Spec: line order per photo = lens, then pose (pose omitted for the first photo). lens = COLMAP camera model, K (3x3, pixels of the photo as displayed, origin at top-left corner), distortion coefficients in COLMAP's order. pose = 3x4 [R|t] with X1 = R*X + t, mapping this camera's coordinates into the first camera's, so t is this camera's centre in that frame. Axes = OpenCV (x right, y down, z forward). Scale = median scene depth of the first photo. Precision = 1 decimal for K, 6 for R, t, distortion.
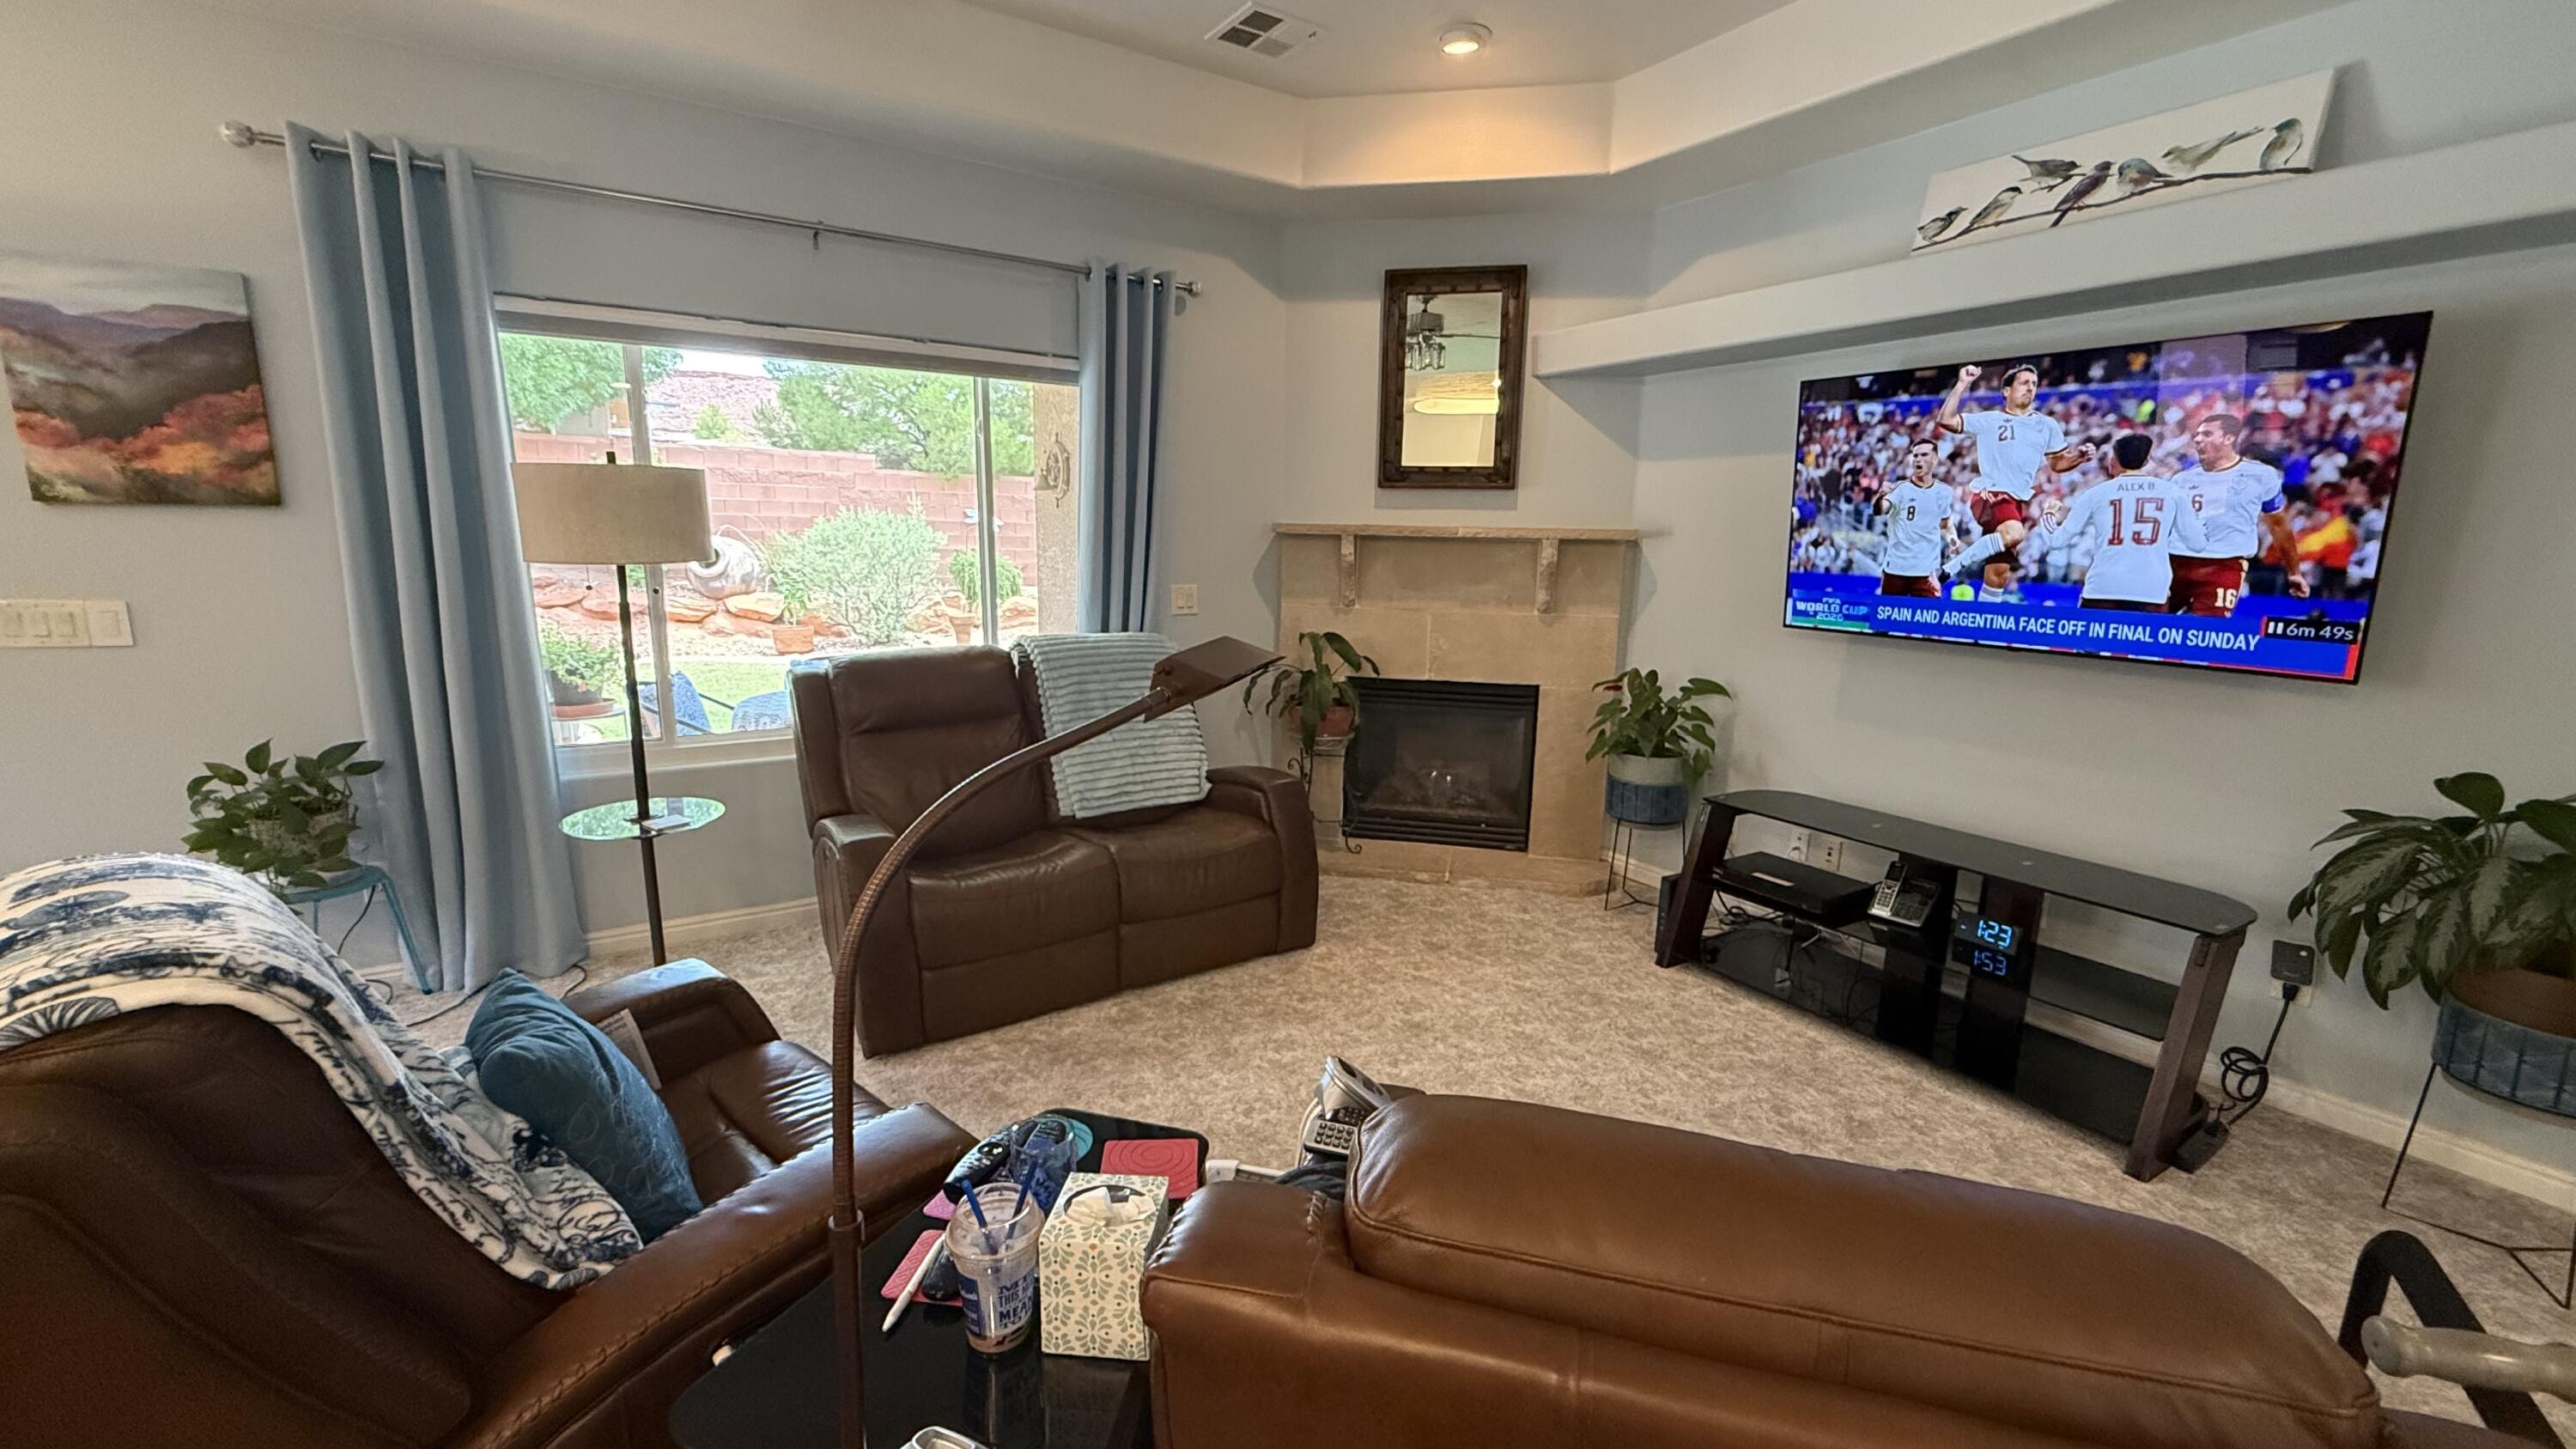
lens RADIAL K [[1027.7, 0, 1288.0], [0, 1027.7, 724.5], [0, 0, 1]] dist [-0.000640, -0.000071]
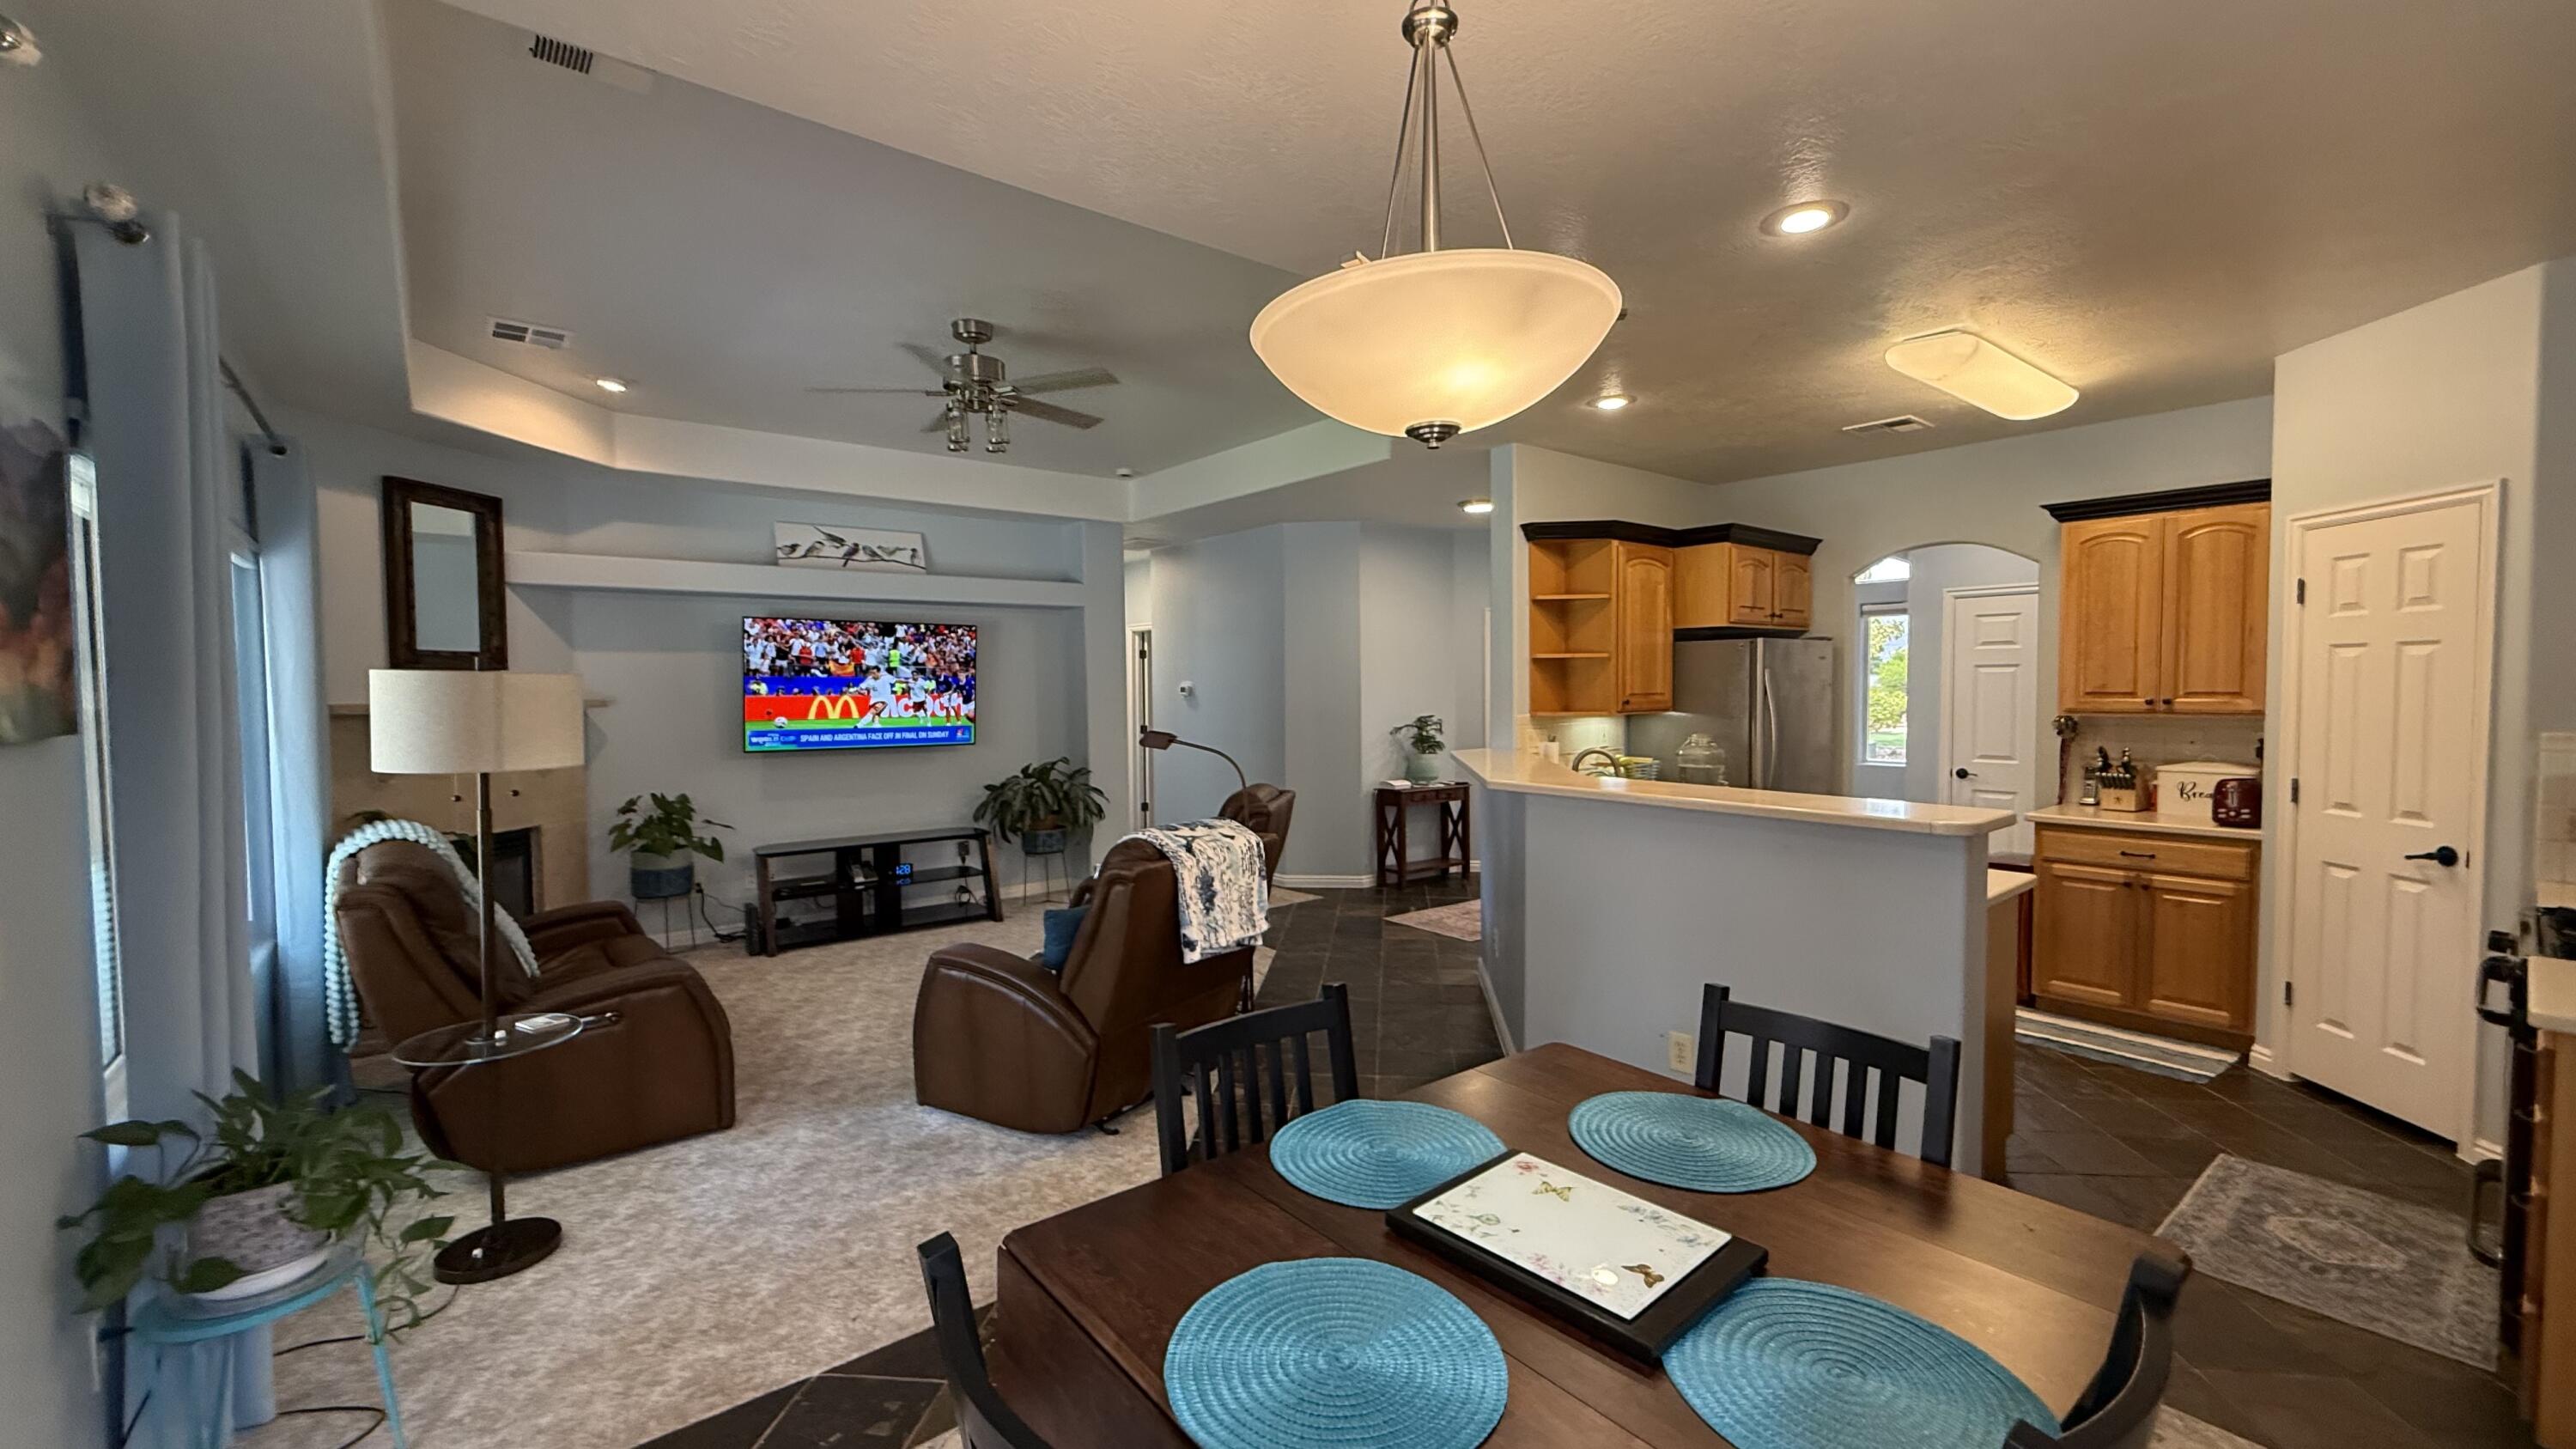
lens RADIAL K [[1027.7, 0, 1288.0], [0, 1027.7, 724.5], [0, 0, 1]] dist [-0.000640, -0.000071]
pose [[-0.114784, -0.051461, 0.992057, -1.604911], [0.193365, 0.978398, 0.073125, -0.110464], [-0.974389, 0.200222, -0.102354, 0.332197]]
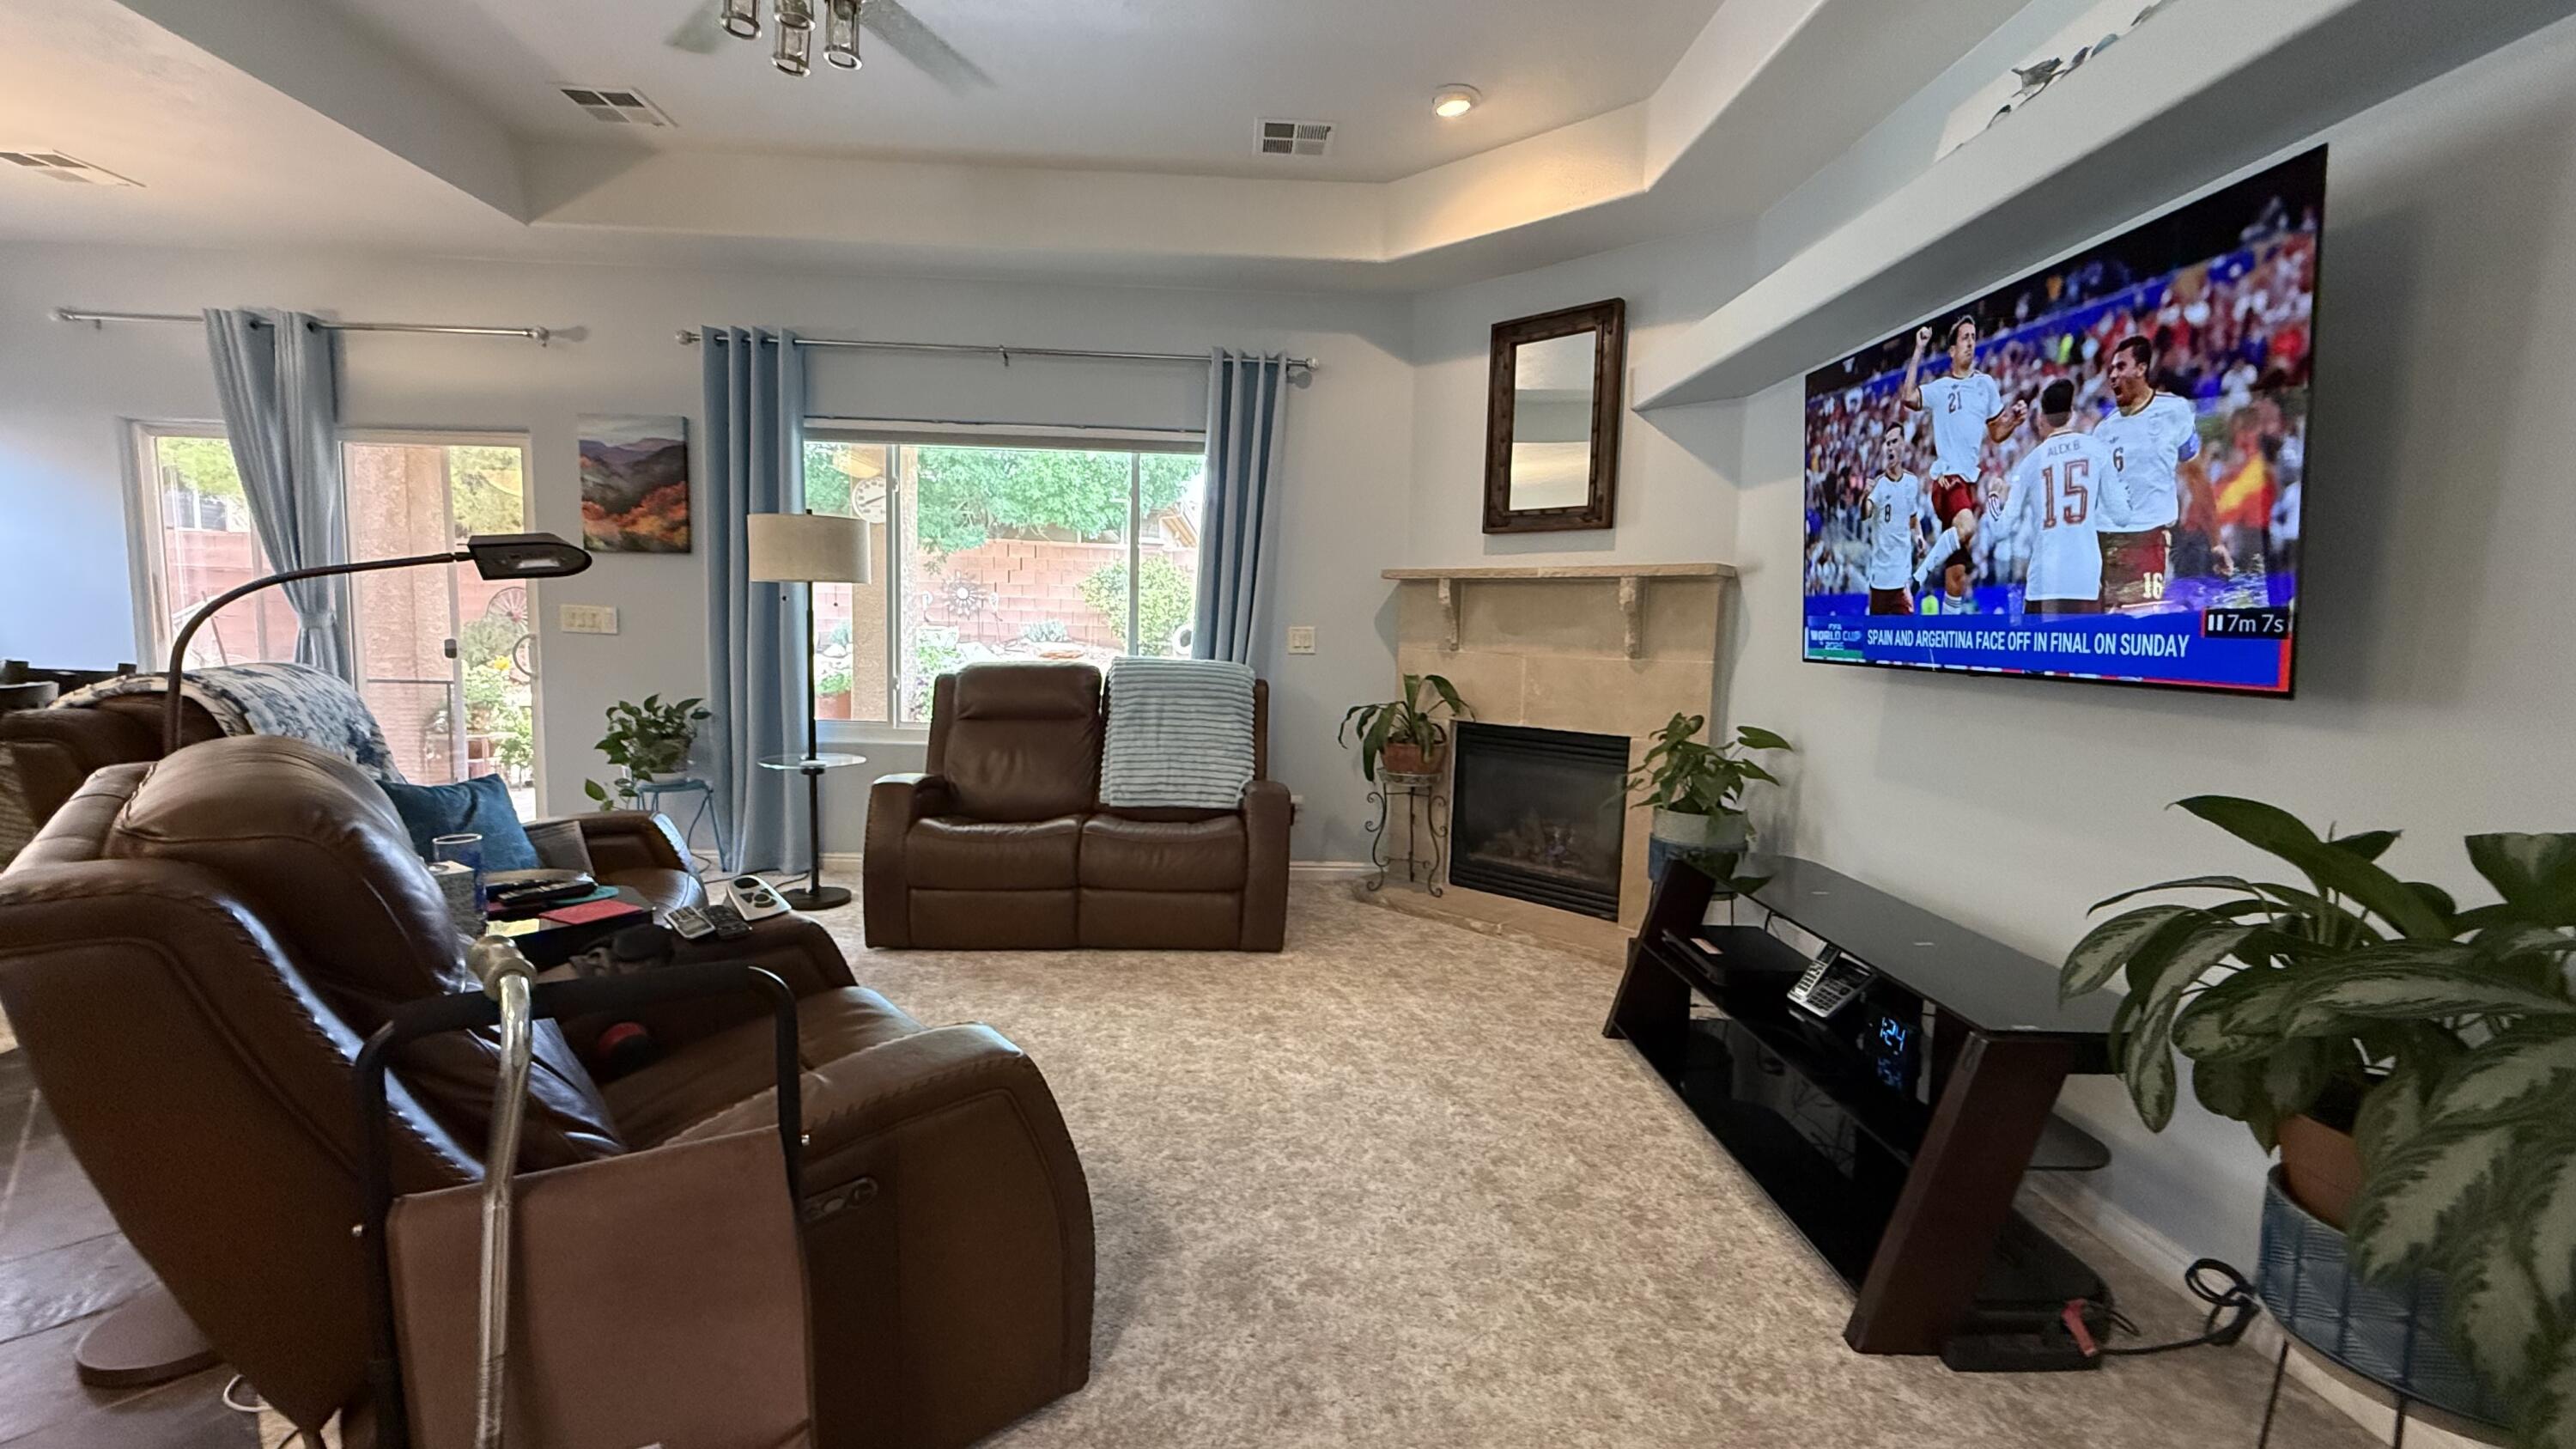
lens RADIAL K [[1027.7, 0, 1288.0], [0, 1027.7, 724.5], [0, 0, 1]] dist [-0.000640, -0.000071]
pose [[0.863483, 0.053840, -0.501497, 0.654859], [-0.105696, 0.991525, -0.075540, 0.077698], [0.493180, 0.118234, 0.861855, 0.086912]]
